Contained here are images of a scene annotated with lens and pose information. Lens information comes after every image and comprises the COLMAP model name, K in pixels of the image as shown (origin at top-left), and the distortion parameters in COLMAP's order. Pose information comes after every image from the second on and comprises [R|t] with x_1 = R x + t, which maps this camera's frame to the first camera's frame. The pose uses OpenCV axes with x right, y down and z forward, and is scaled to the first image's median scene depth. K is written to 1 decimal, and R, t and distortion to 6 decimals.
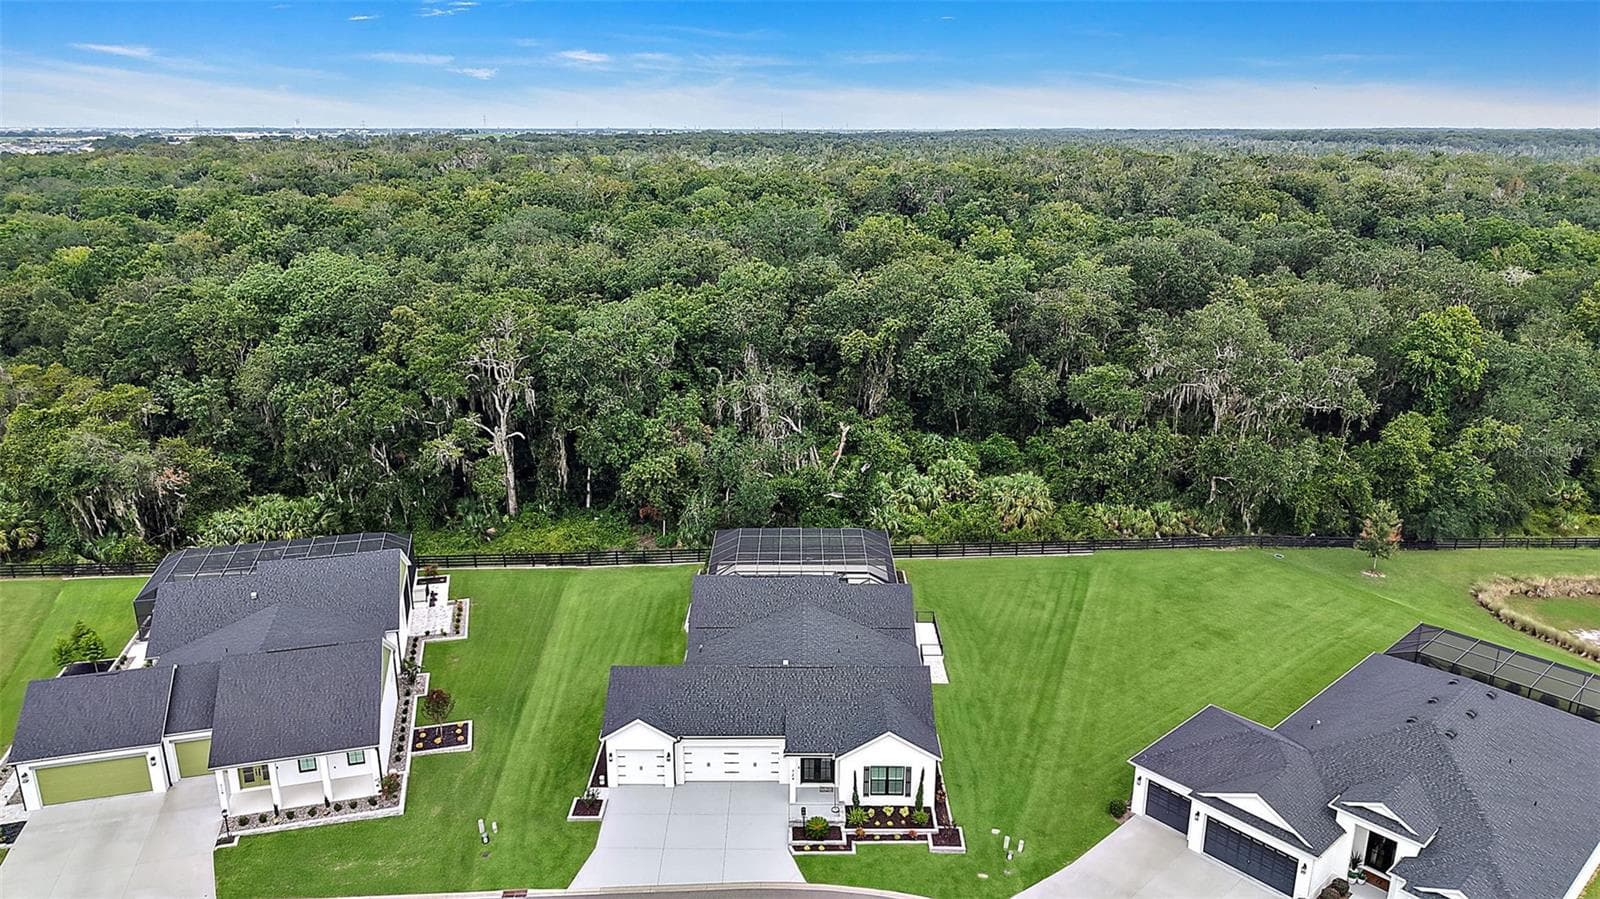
lens RADIAL K [[1106.4, 0, 796.8], [0, 1106.4, 441.7], [0, 0, 1]] dist [0.073443, -0.125713]
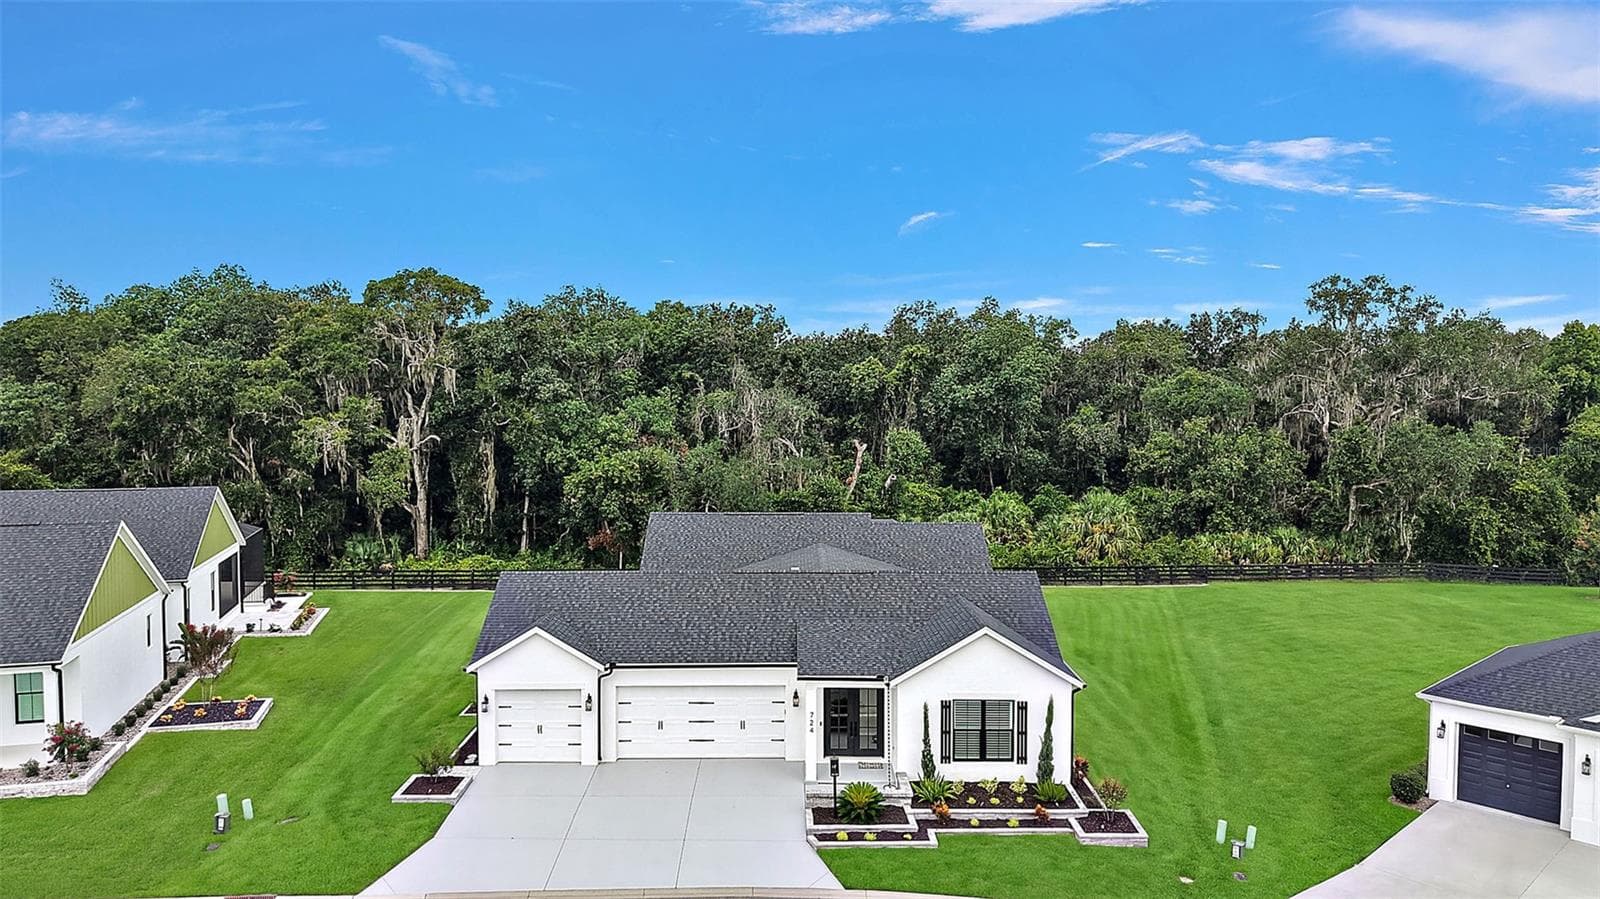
lens RADIAL K [[1106.4, 0, 796.8], [0, 1106.4, 441.7], [0, 0, 1]] dist [0.073443, -0.125713]
pose [[0.999937, 0.002687, 0.010899, -0.016888], [-0.000031, 0.971580, -0.236712, 0.287580], [-0.011225, 0.236696, 0.971519, 0.421820]]
